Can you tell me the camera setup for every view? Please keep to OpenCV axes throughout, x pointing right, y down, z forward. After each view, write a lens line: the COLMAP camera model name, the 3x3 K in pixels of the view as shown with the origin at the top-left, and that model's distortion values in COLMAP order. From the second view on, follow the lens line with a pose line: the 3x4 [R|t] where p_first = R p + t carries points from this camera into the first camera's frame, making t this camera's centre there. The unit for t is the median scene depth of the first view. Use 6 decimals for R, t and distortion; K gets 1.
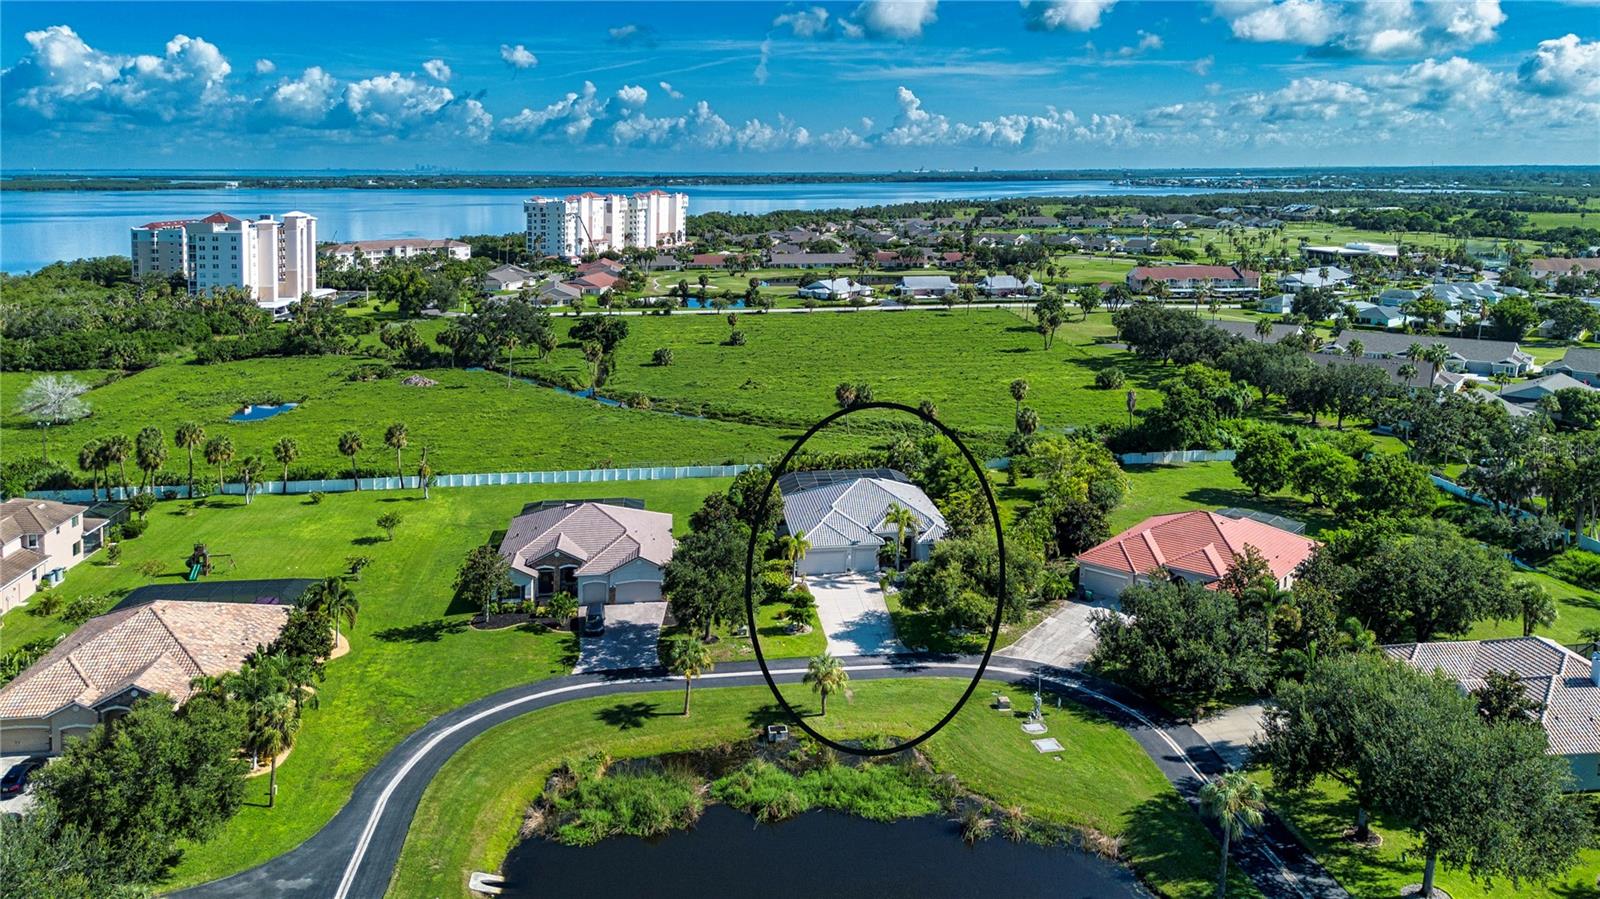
lens RADIAL K [[1110.9, 0, 780.6], [0, 1110.9, 421.3], [0, 0, 1]] dist [0.085843, -0.080175]
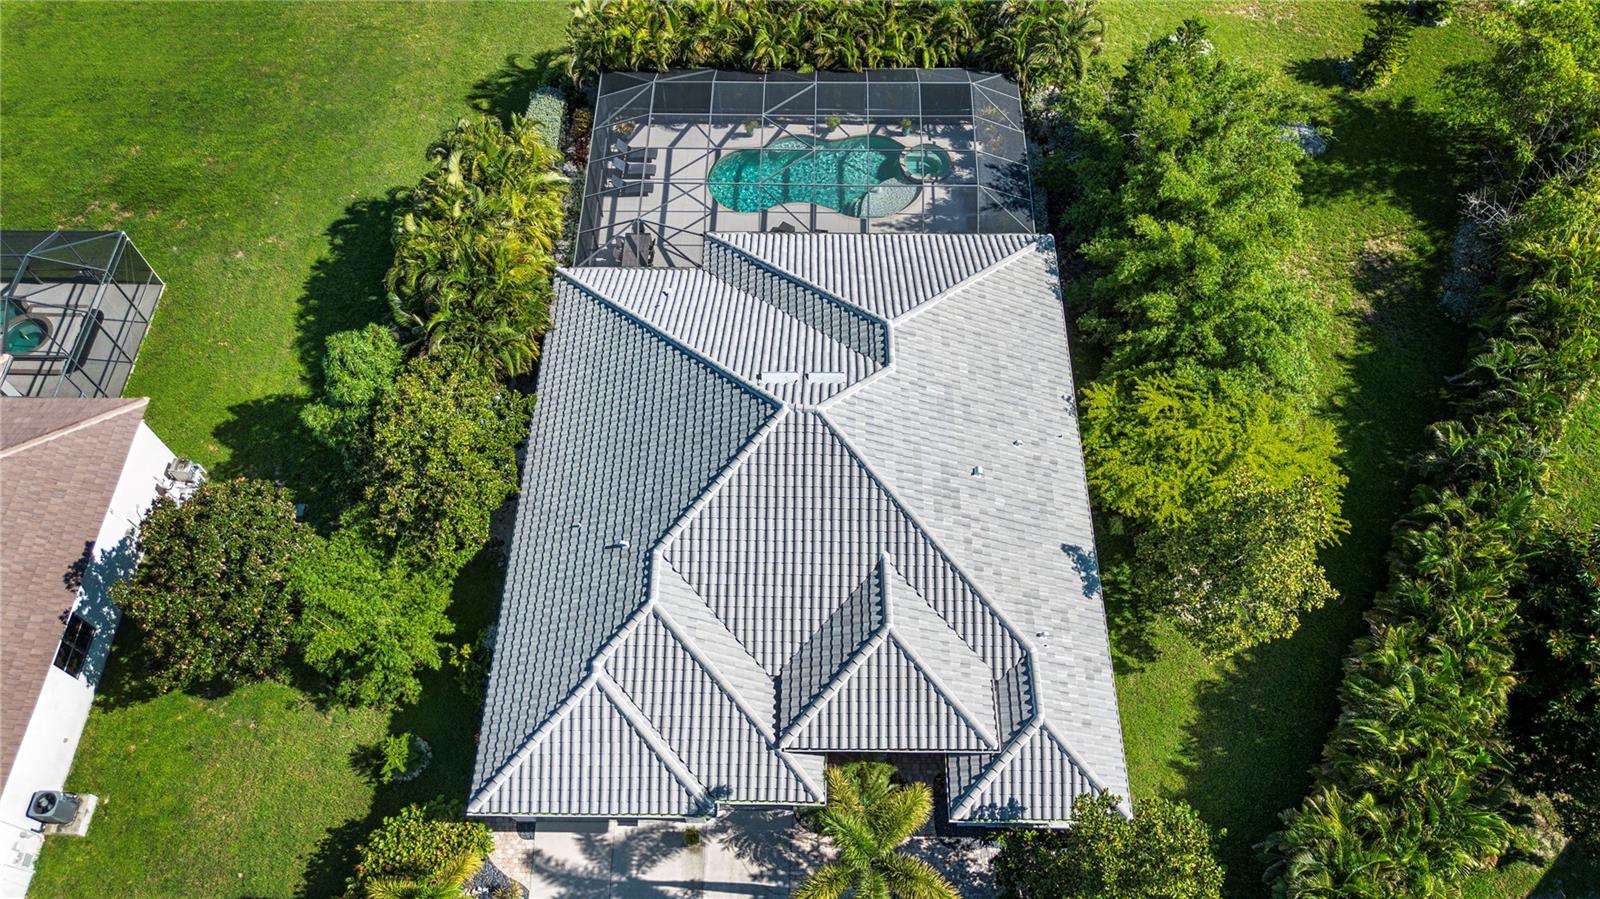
lens RADIAL K [[1122.8, 0, 807.2], [0, 1122.8, 447.3], [0, 0, 1]] dist [0.081809, -0.082611]
pose [[0.994563, 0.089751, -0.052820, 0.027455], [-0.023231, 0.685624, 0.727585, -0.038724], [0.101516, -0.722402, 0.683981, 0.248499]]
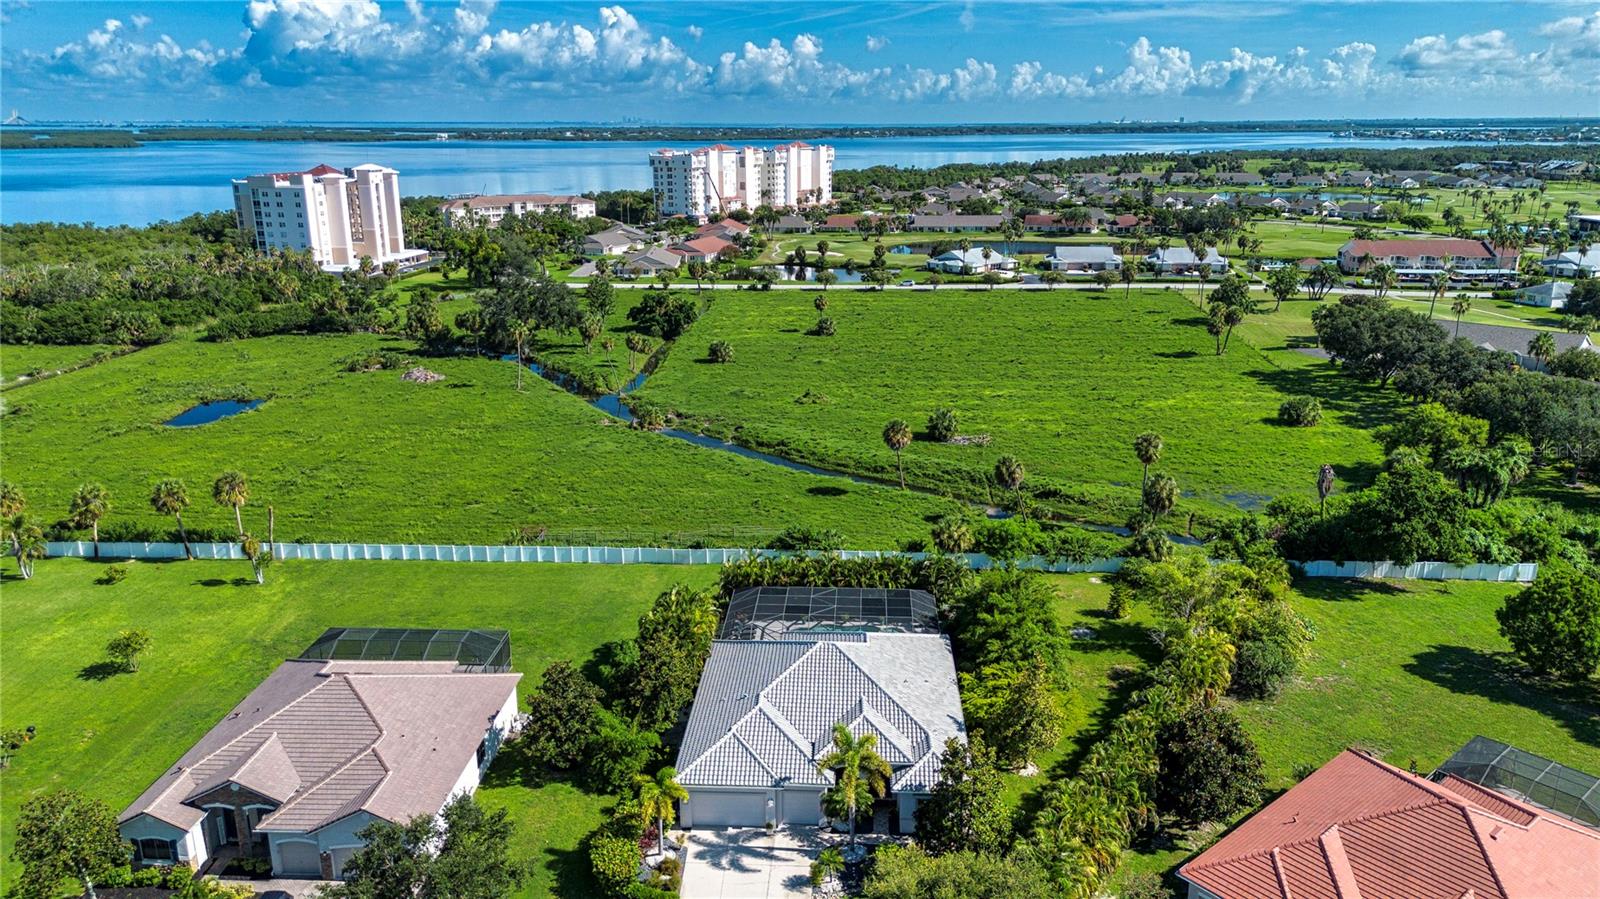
lens RADIAL K [[1103.3, 0, 800.0], [0, 1103.3, 449.5], [0, 0, 1]] dist [0.074355, -0.062313]
pose [[0.989094, 0.043032, -0.140856, 0.042034], [-0.033675, 0.997106, 0.068158, -0.026966], [0.143382, -0.062671, 0.987681, 0.130194]]
